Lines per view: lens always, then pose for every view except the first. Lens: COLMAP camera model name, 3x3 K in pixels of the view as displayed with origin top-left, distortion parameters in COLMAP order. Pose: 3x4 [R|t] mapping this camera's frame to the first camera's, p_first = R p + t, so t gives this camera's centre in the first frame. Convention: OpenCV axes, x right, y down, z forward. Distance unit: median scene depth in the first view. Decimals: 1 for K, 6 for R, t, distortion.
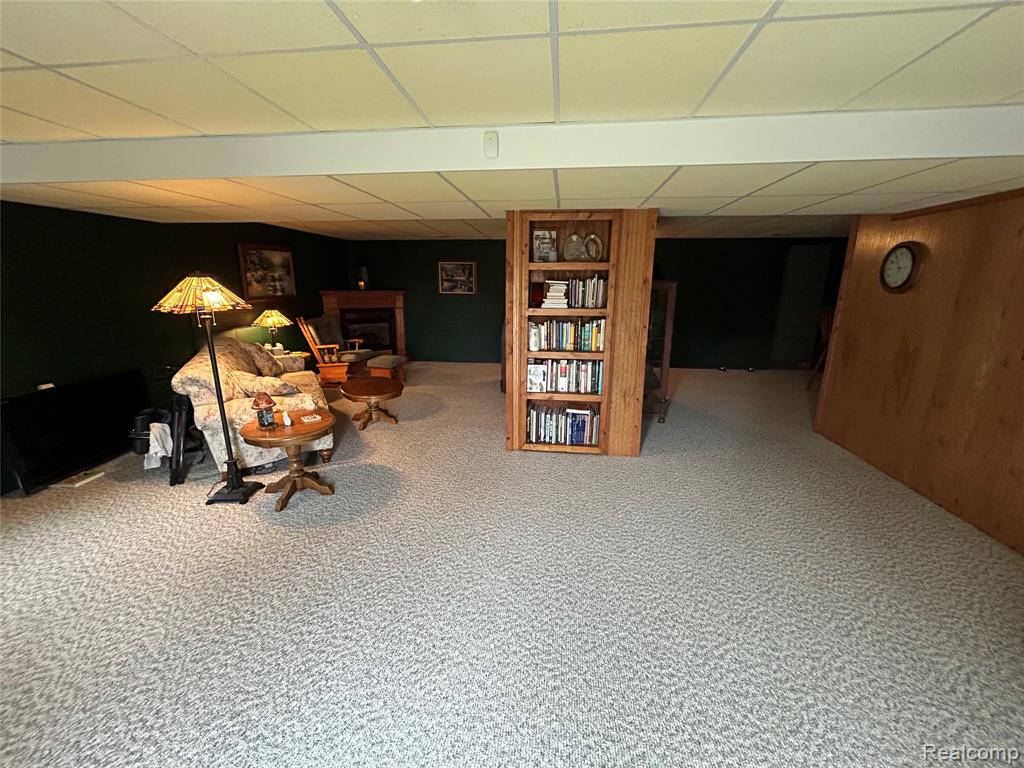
lens RADIAL K [[420.4, 0, 512.0], [0, 420.4, 384.0], [0, 0, 1]] dist [-0.001605, -0.000046]
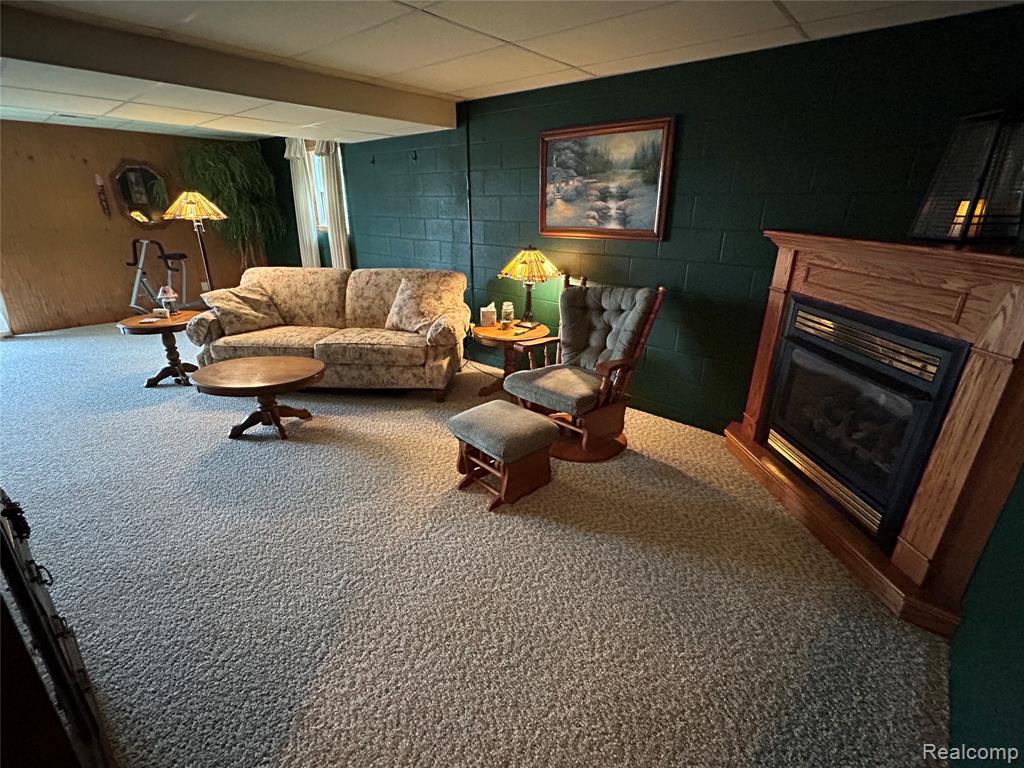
lens RADIAL K [[460.1, 0, 512.0], [0, 460.1, 384.0], [0, 0, 1]] dist [-0.002722, -0.000456]
pose [[-0.553432, 0.292084, -0.780000, -0.005311], [-0.210155, 0.857222, 0.470112, -0.284936], [0.805945, 0.424096, -0.413031, 1.208081]]
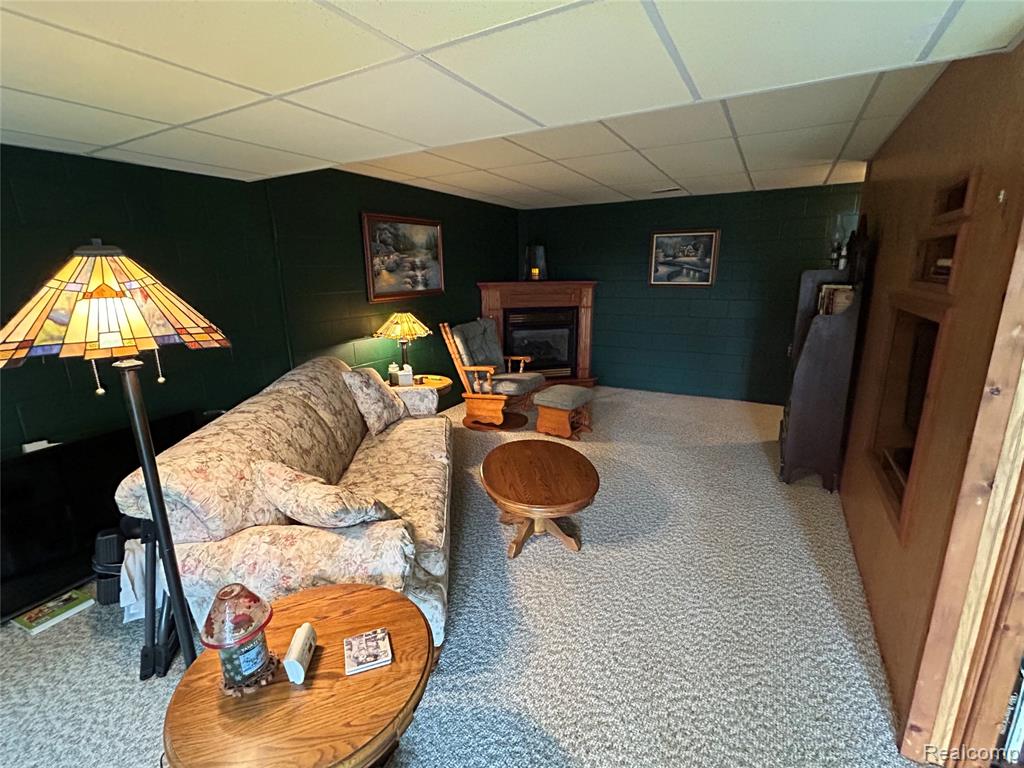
lens RADIAL K [[460.1, 0, 512.0], [0, 460.1, 384.0], [0, 0, 1]] dist [-0.002722, -0.000456]
pose [[0.925389, 0.073051, -0.371912, -0.124283], [-0.070653, 0.997299, 0.020092, -0.083552], [0.372375, 0.007684, 0.928051, 0.359004]]
